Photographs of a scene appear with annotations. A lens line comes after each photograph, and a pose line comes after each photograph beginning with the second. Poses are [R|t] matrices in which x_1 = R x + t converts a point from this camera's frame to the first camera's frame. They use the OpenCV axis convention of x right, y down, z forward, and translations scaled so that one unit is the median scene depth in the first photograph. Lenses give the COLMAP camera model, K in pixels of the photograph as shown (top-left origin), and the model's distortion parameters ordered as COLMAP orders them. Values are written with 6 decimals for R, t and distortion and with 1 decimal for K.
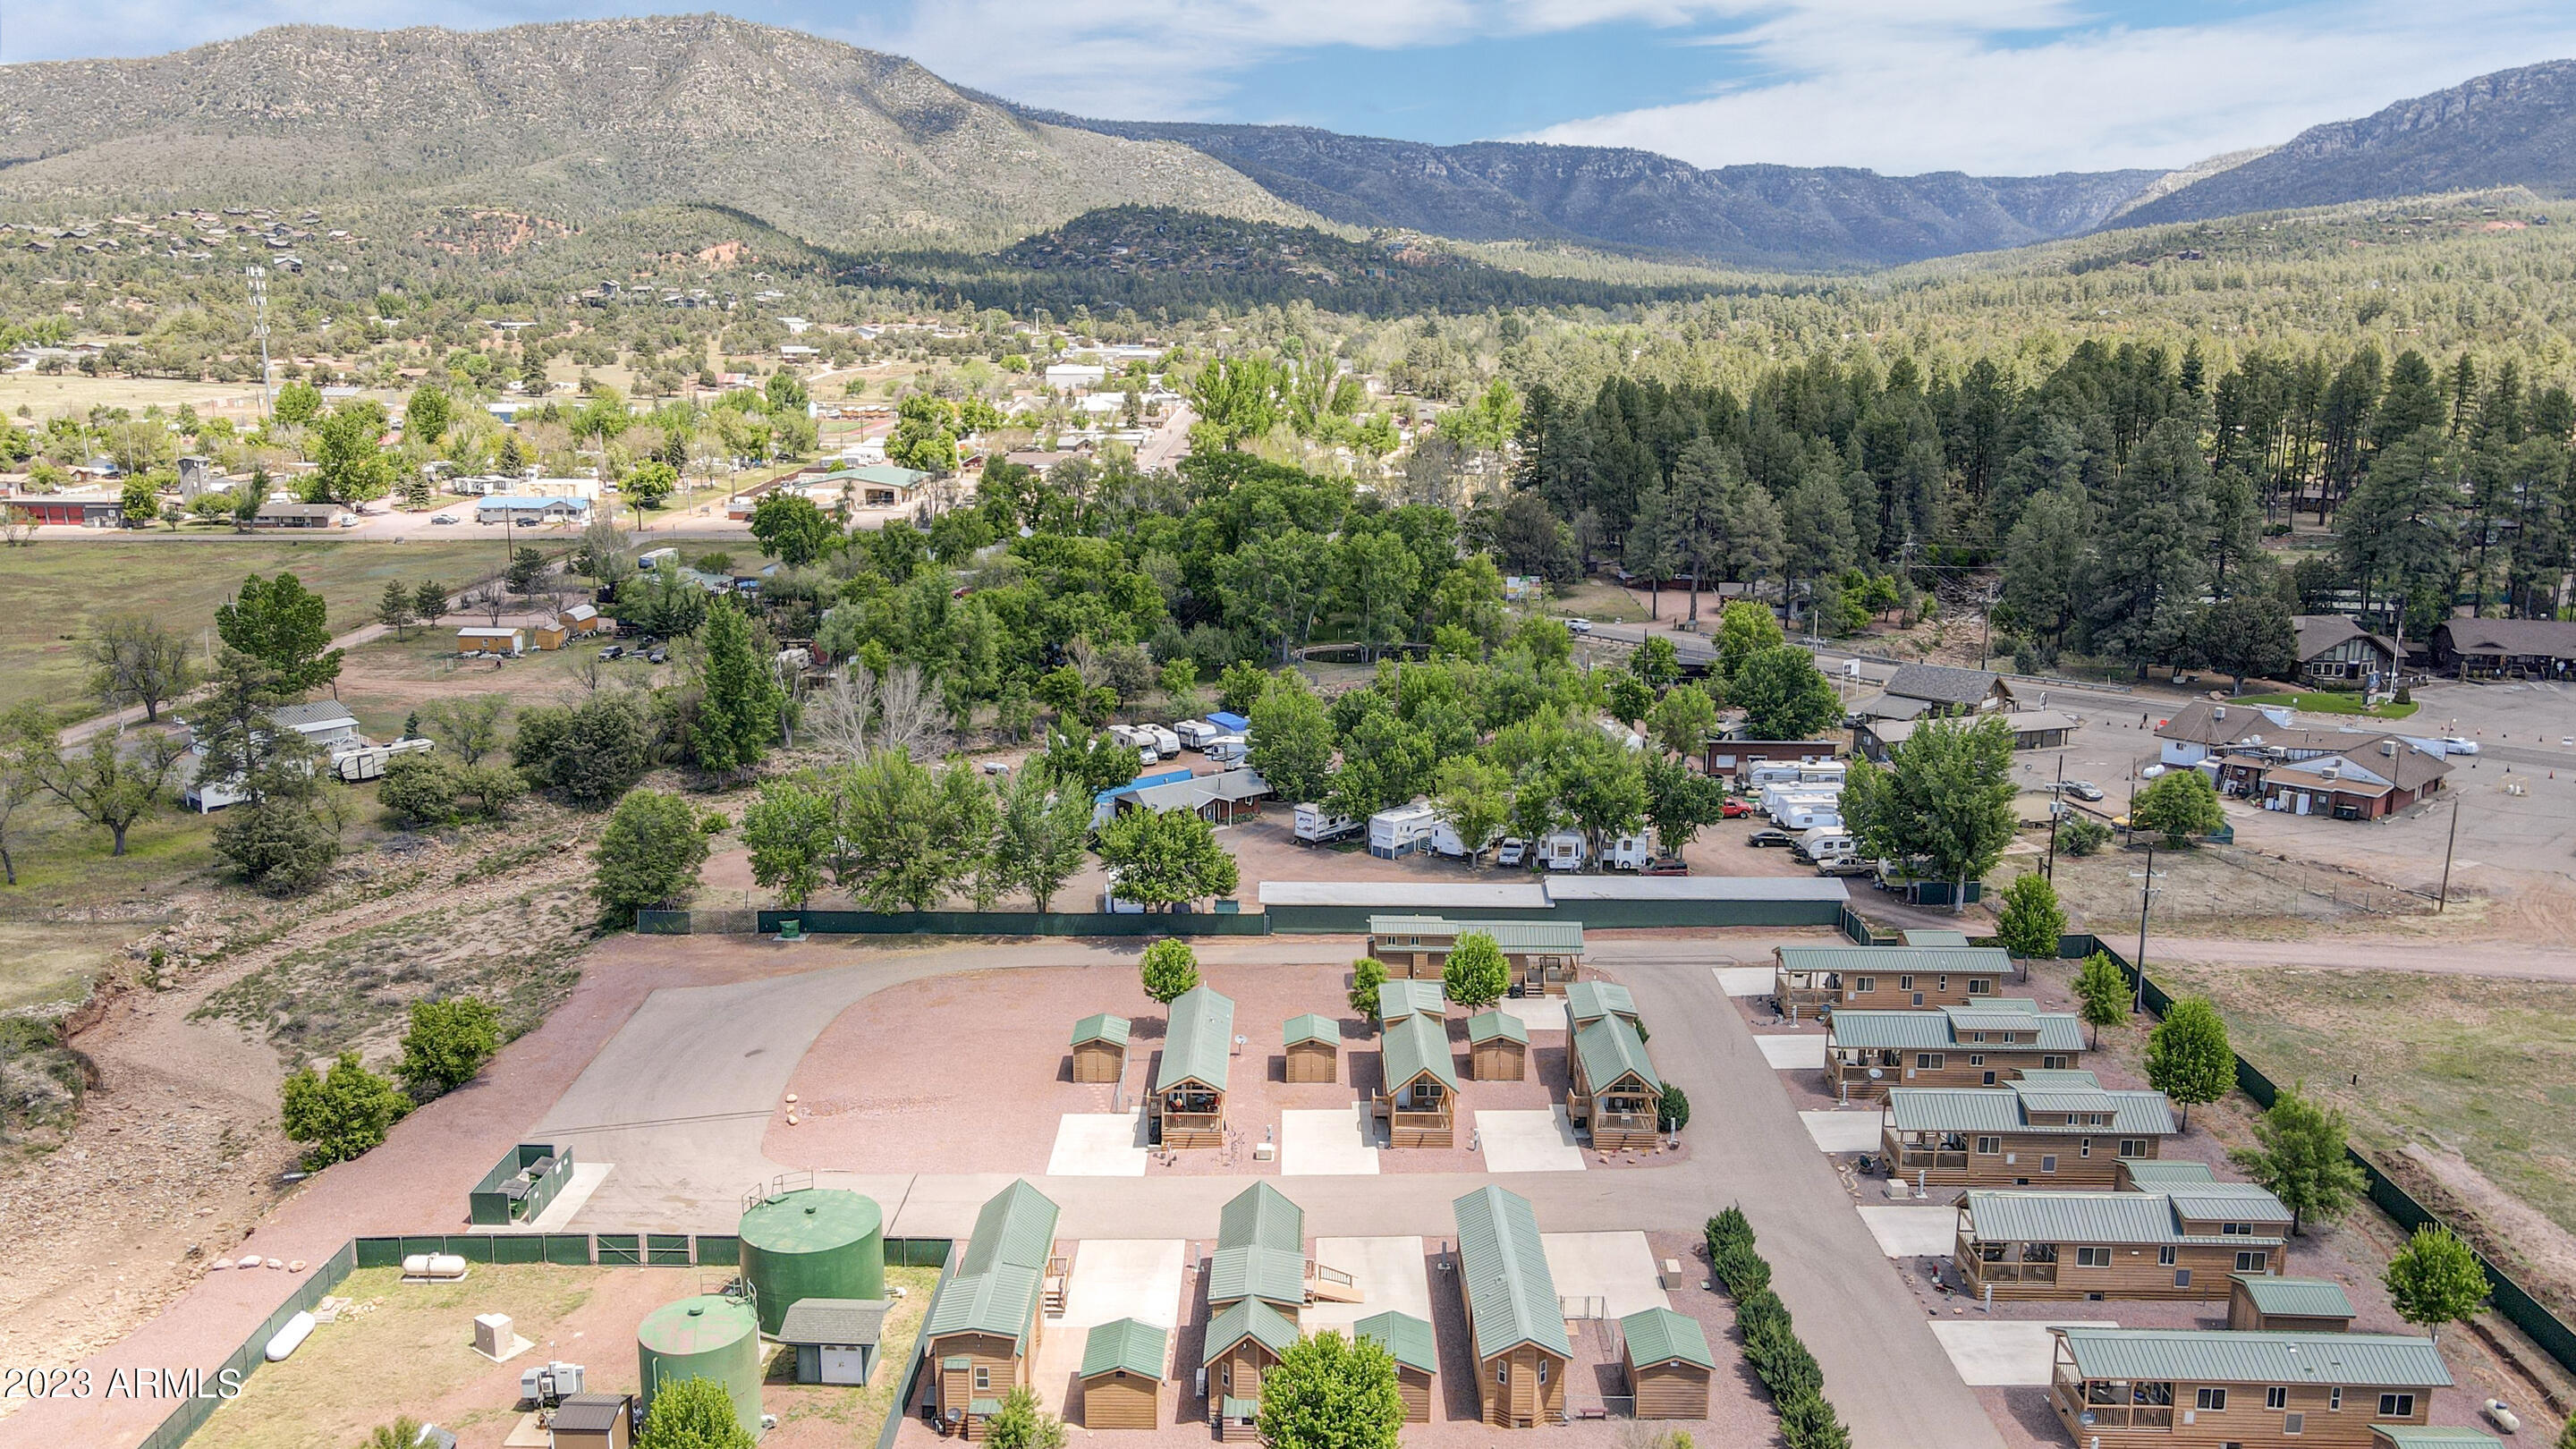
lens RADIAL K [[1912.5, 0, 1290.0], [0, 1912.5, 728.5], [0, 0, 1]] dist [0.021347, 0.006220]
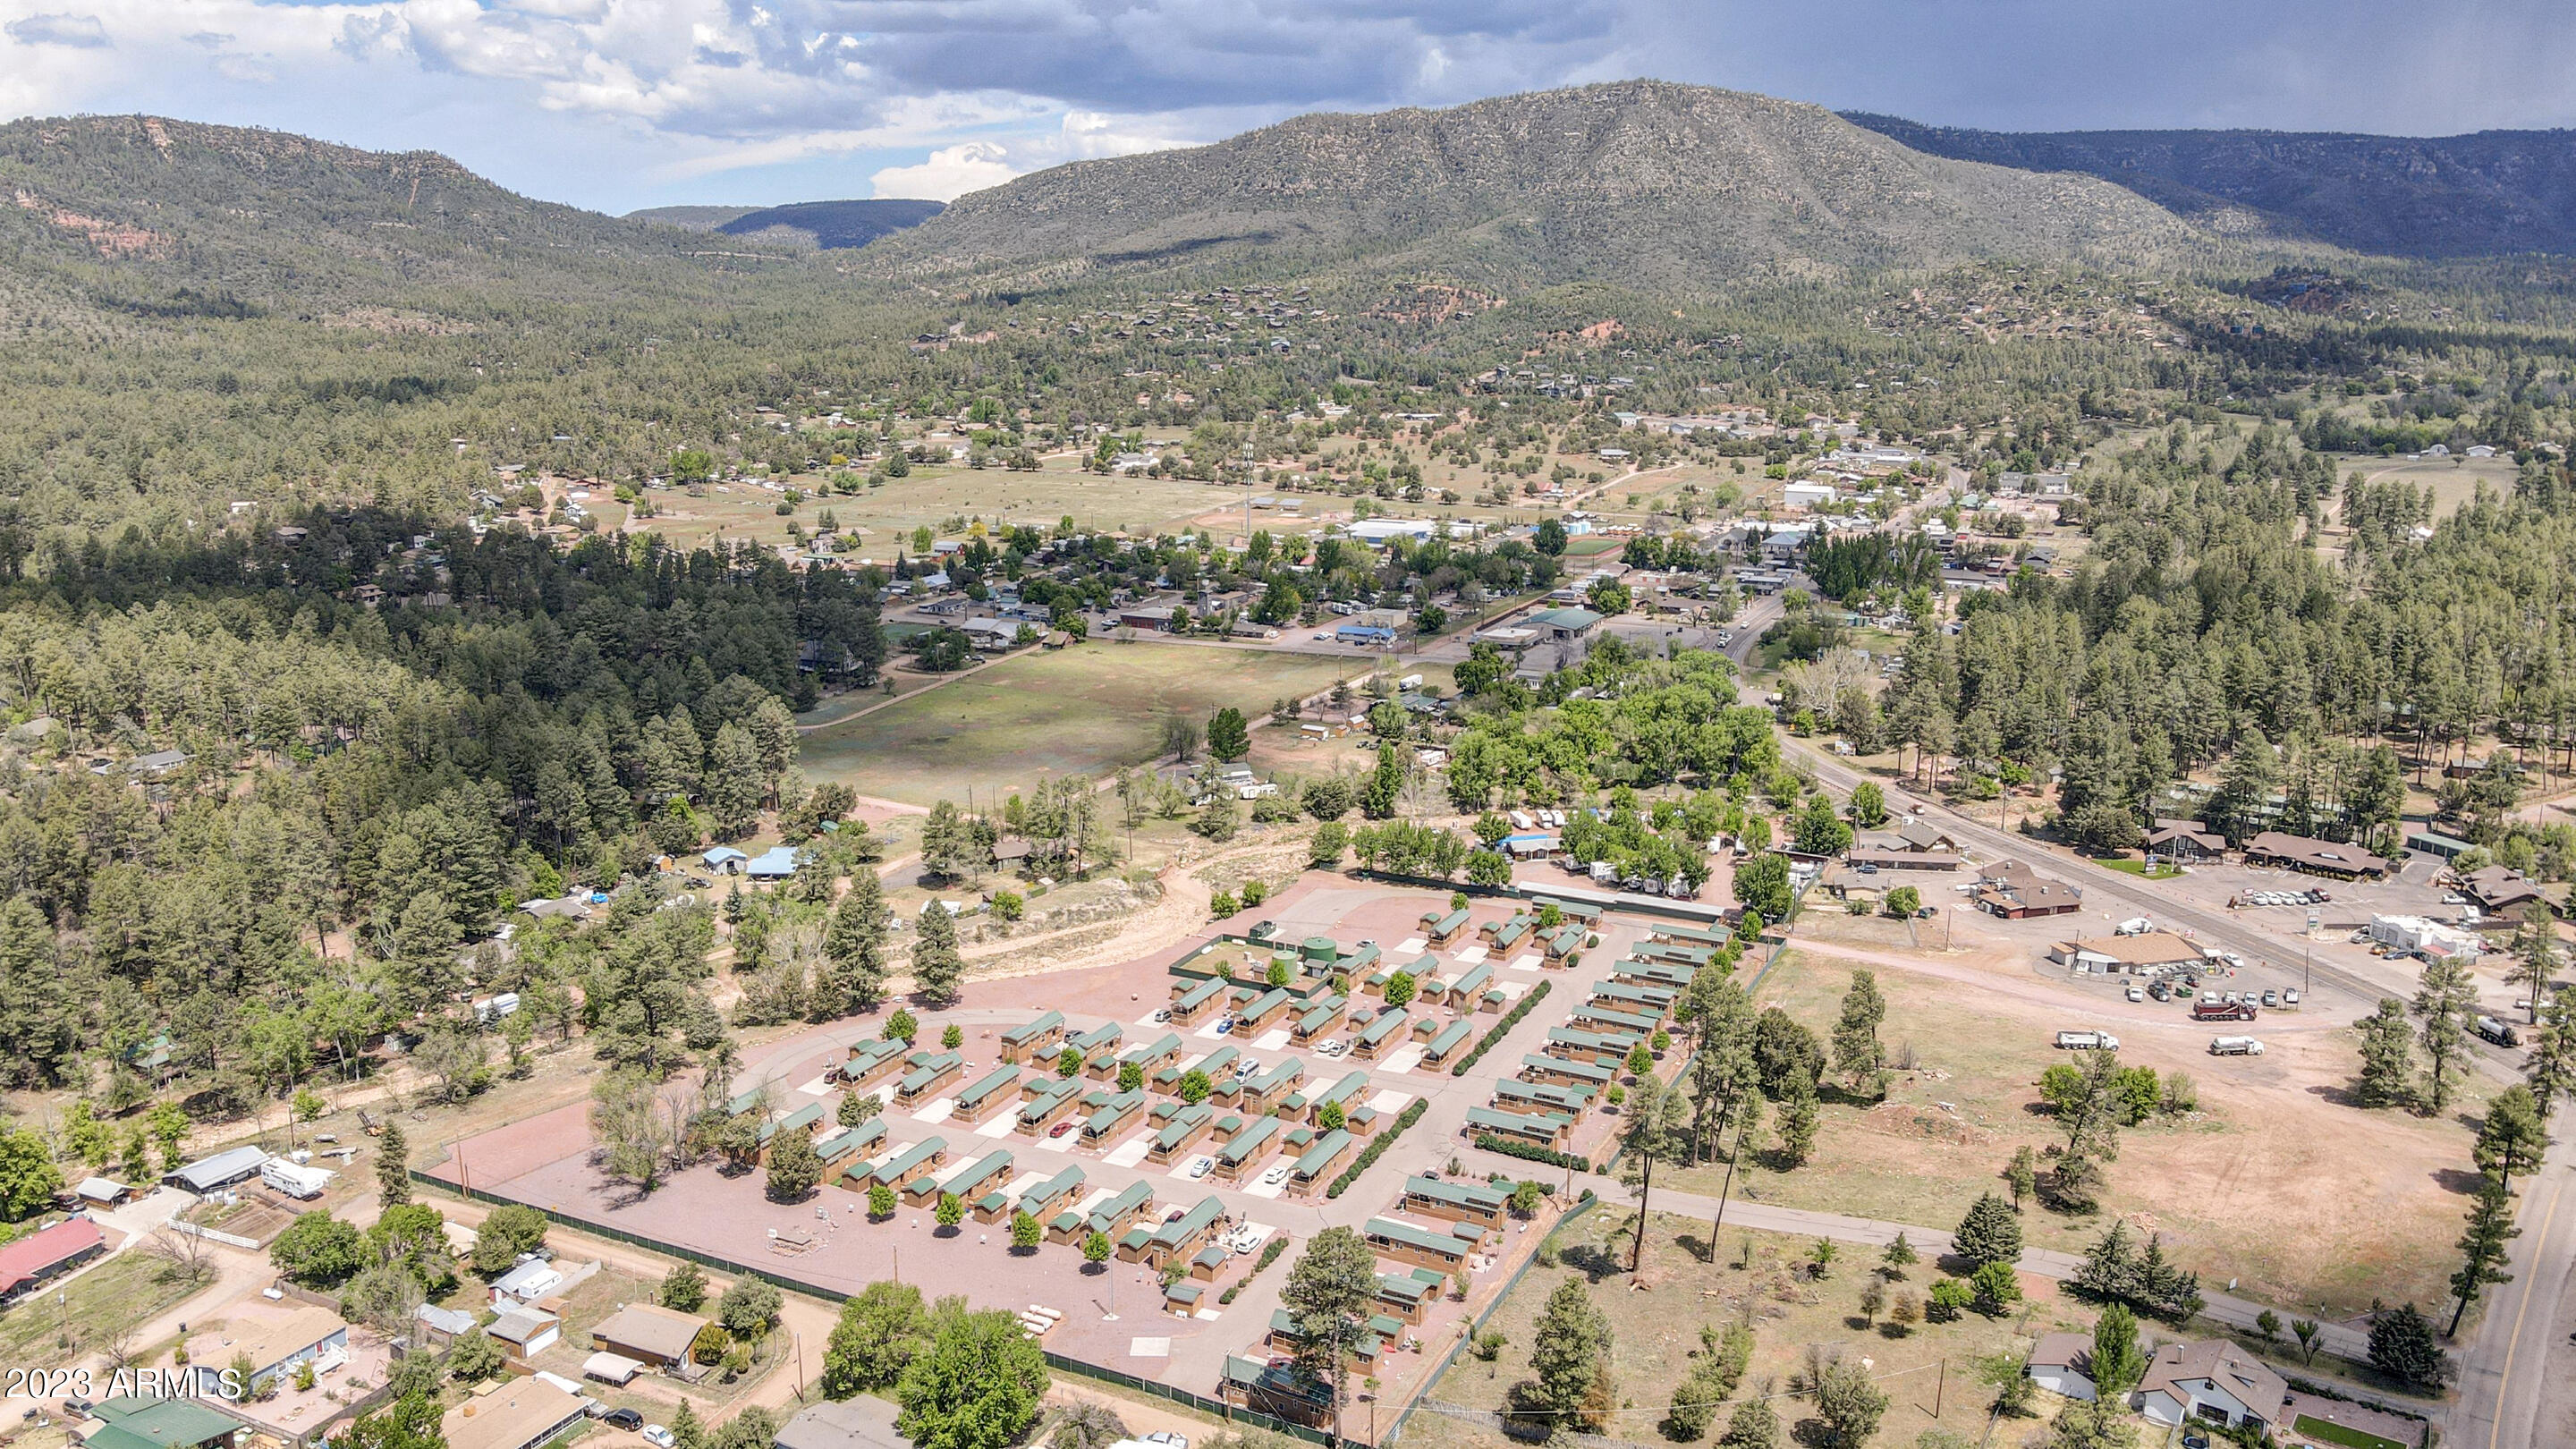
lens RADIAL K [[1912.5, 0, 1289.3], [0, 1912.5, 709.9], [0, 0, 1]] dist [0.021347, 0.006220]
pose [[0.891647, 0.092570, -0.443167, 0.695857], [-0.092983, 0.995449, 0.020852, -0.151082], [0.443081, 0.022615, 0.896196, -1.289243]]
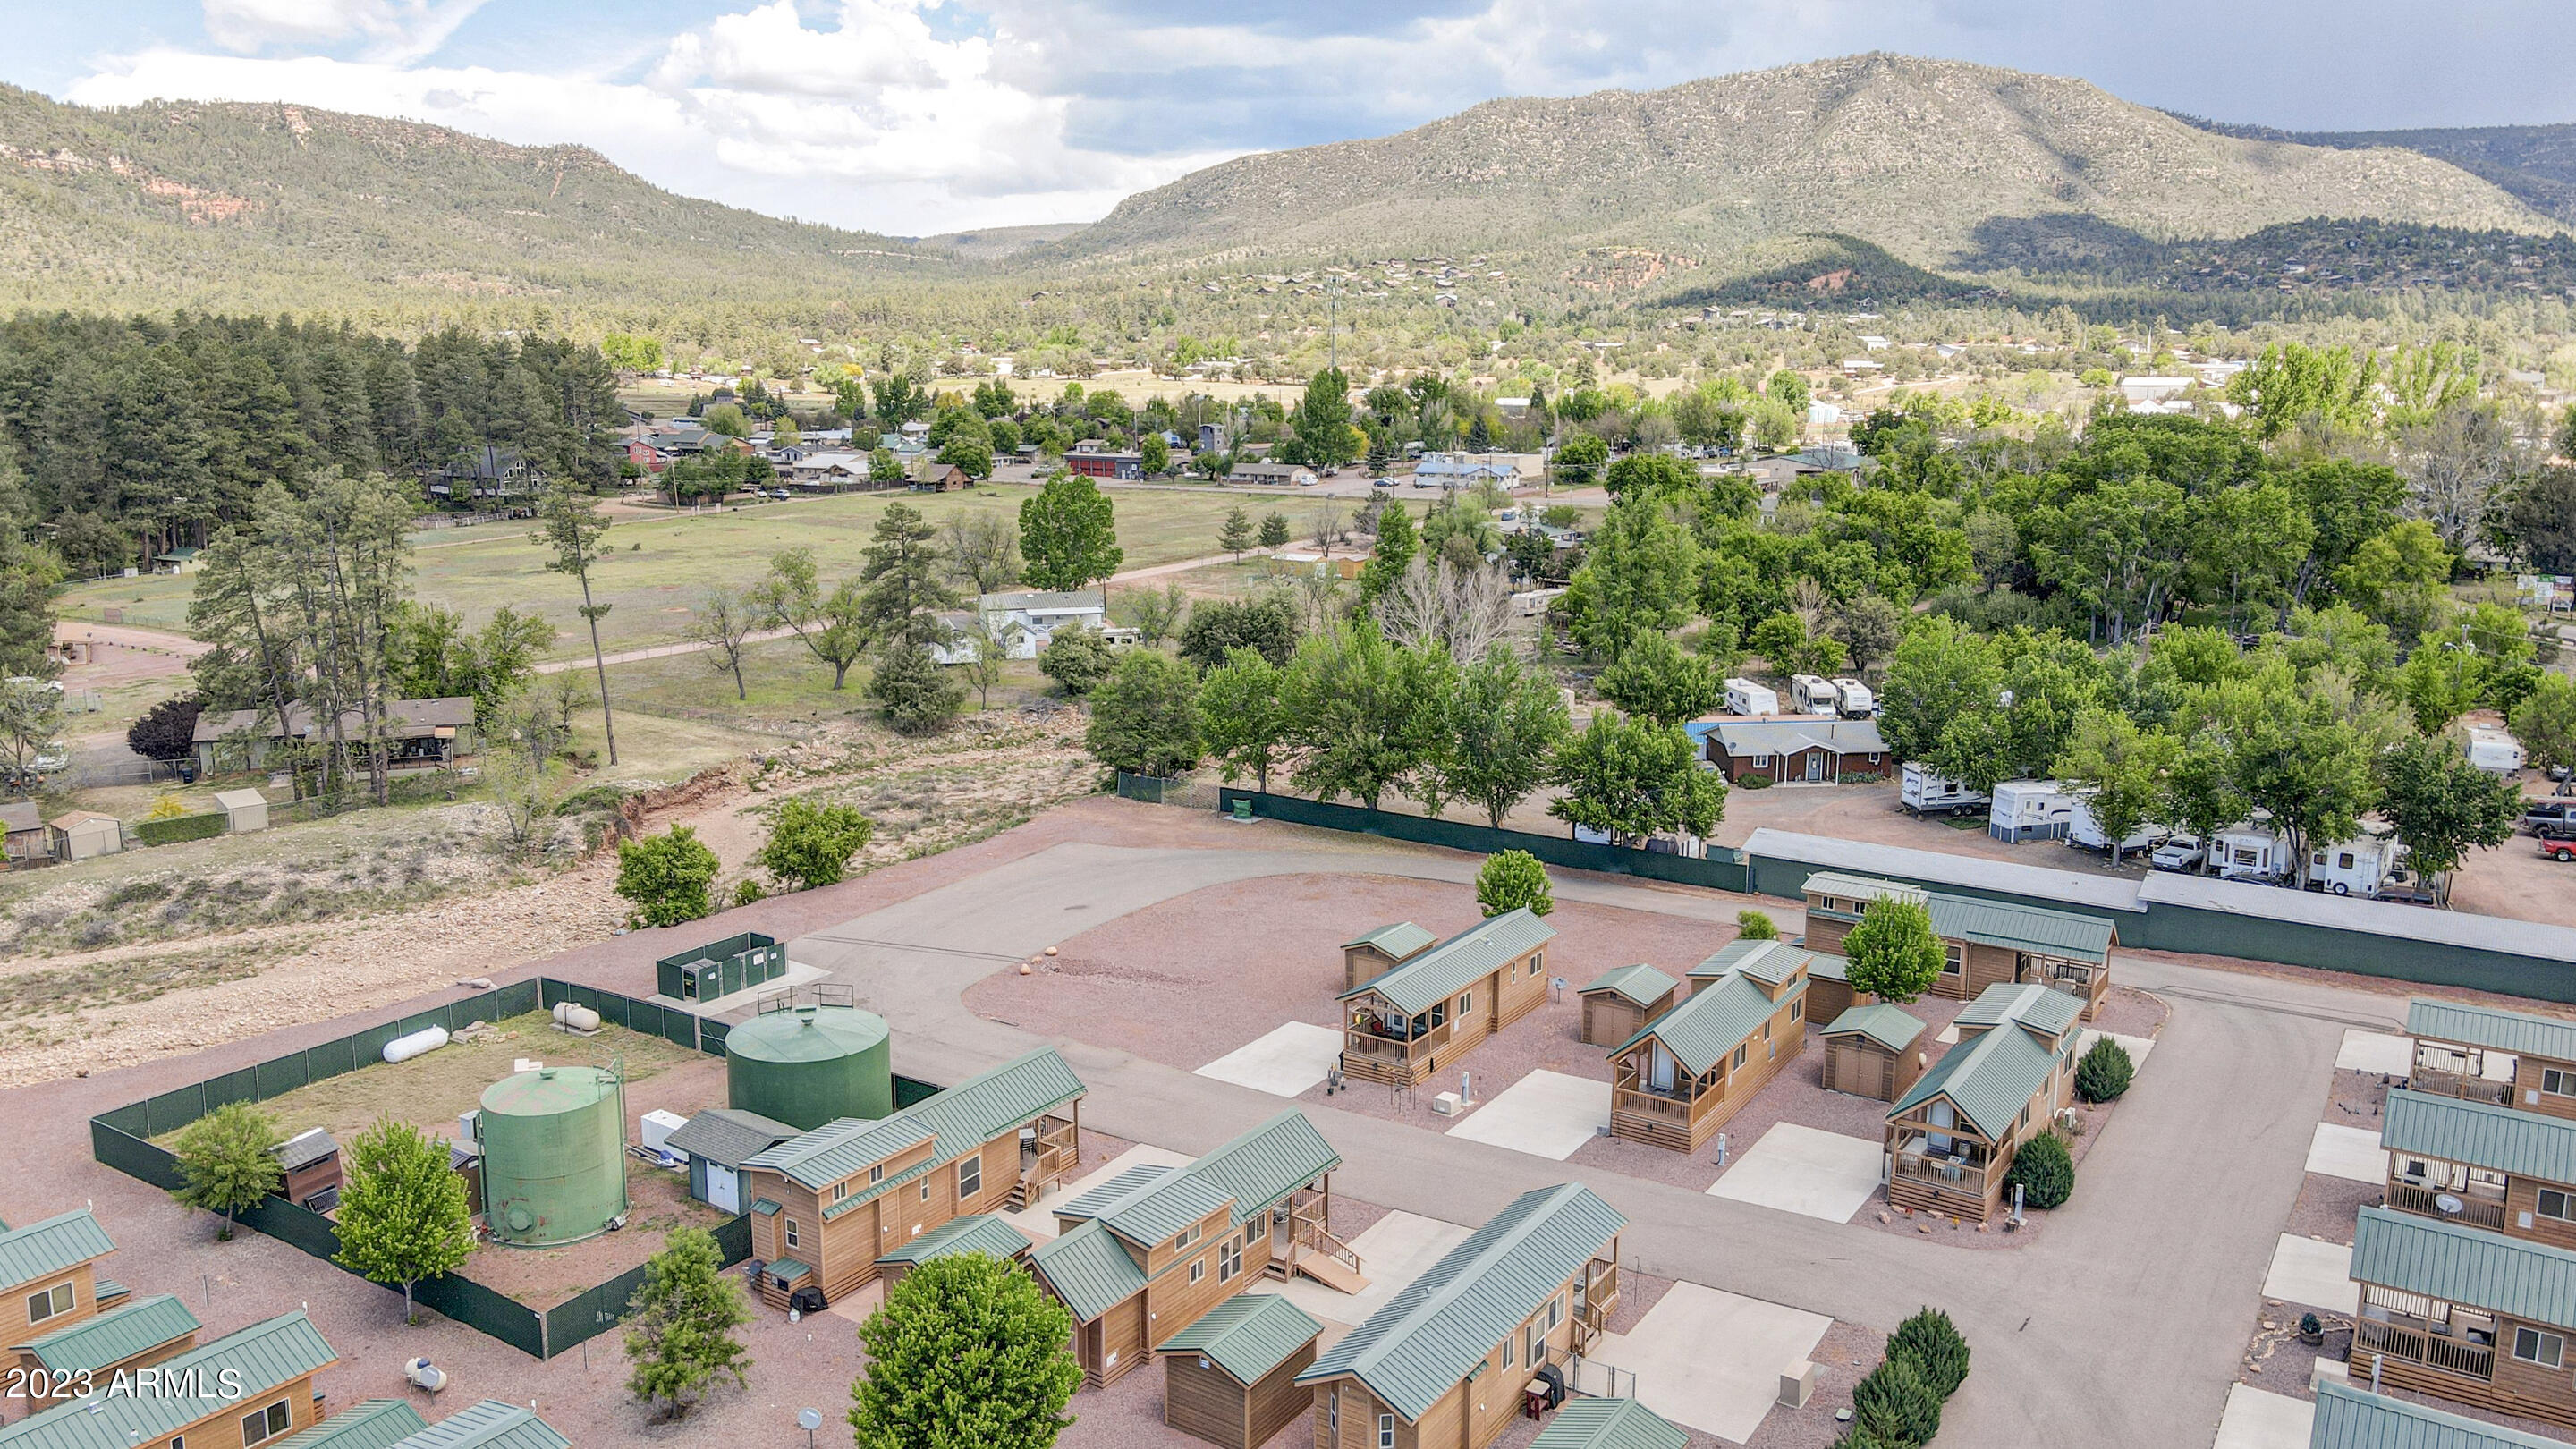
lens RADIAL K [[1912.5, 0, 1290.5], [0, 1912.5, 699.6], [0, 0, 1]] dist [0.021347, 0.006220]
pose [[0.839111, 0.093135, -0.535928, 0.185065], [-0.113065, 0.993578, -0.004361, 0.041020], [0.532080, 0.064254, 0.844253, 0.180037]]
